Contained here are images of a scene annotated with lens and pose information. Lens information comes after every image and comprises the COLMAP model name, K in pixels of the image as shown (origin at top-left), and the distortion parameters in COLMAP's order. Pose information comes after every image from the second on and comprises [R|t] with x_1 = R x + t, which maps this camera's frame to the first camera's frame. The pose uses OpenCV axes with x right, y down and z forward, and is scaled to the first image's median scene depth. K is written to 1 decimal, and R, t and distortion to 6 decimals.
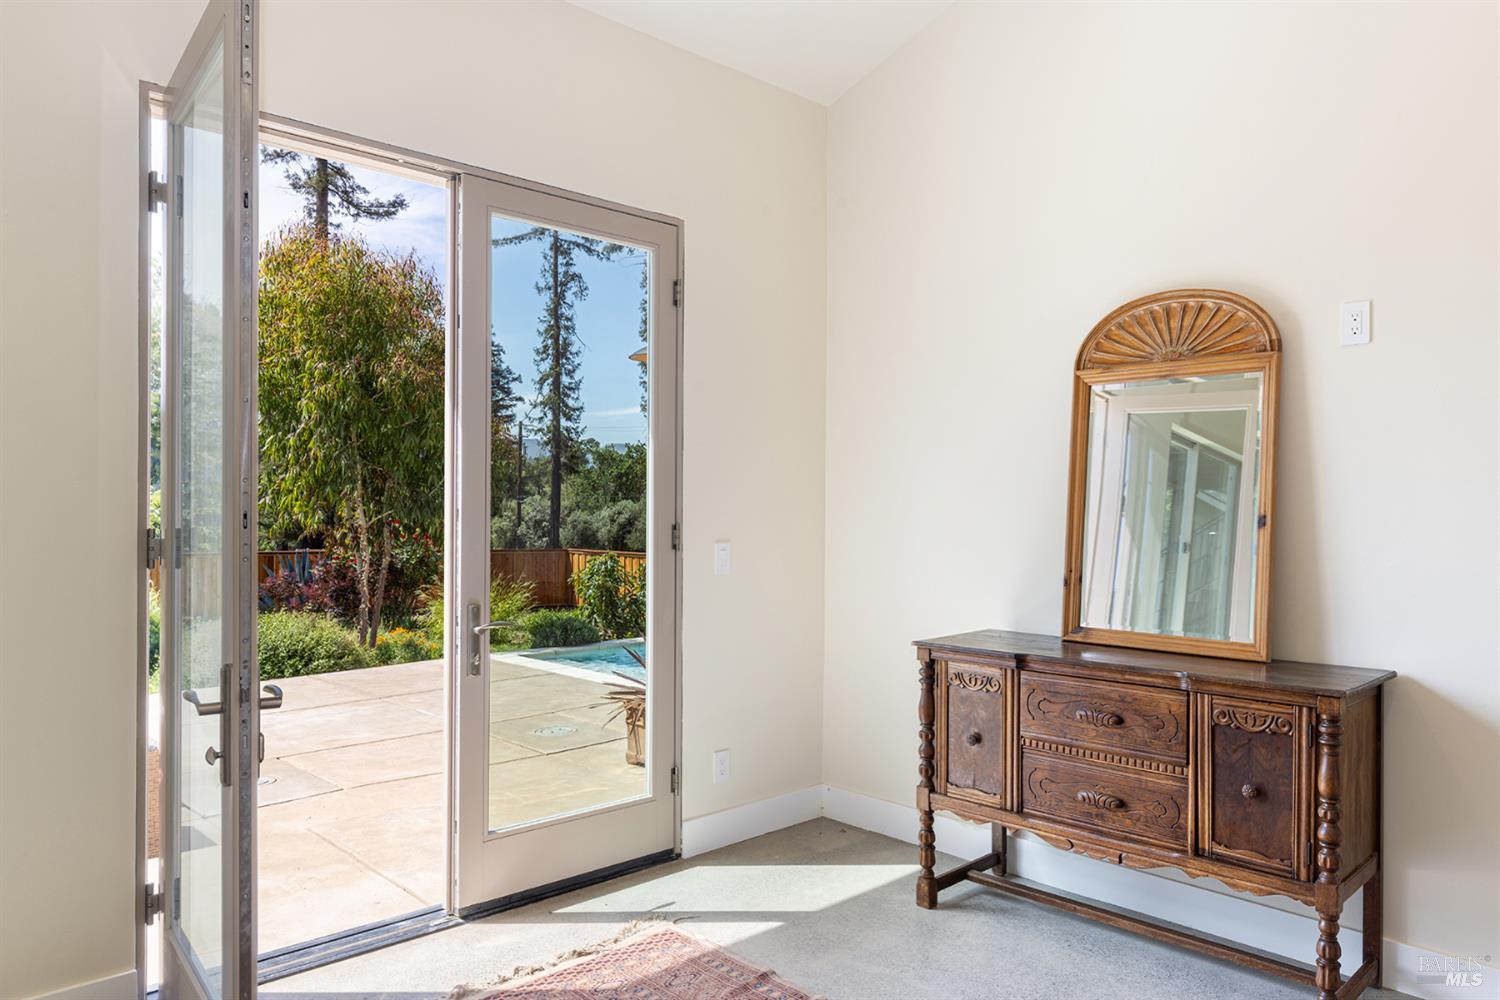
lens RADIAL K [[1034.6, 0, 752.4], [0, 1034.6, 511.7], [0, 0, 1]] dist [-0.003309, -0.000979]
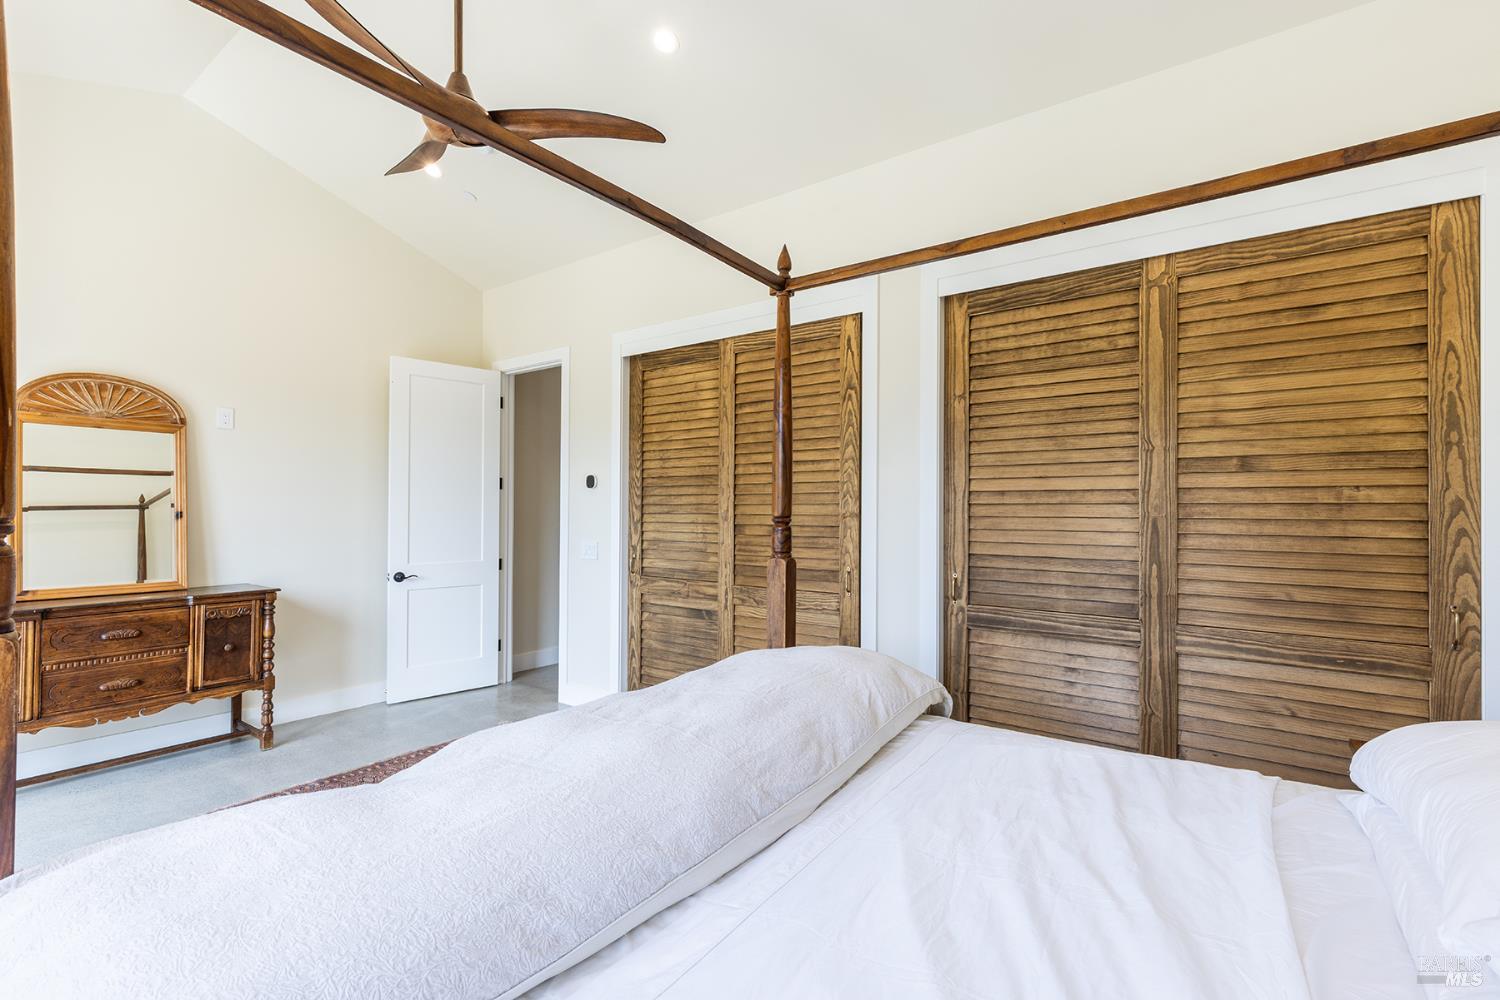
lens RADIAL K [[670.8, 0, 748.9], [0, 670.8, 504.4], [0, 0, 1]] dist [0.009104, -0.000505]
pose [[-0.175619, -0.000473, 0.984458, -0.963934], [-0.002862, 0.999996, -0.000030, -0.013705], [-0.984454, -0.002823, -0.175620, 0.214814]]
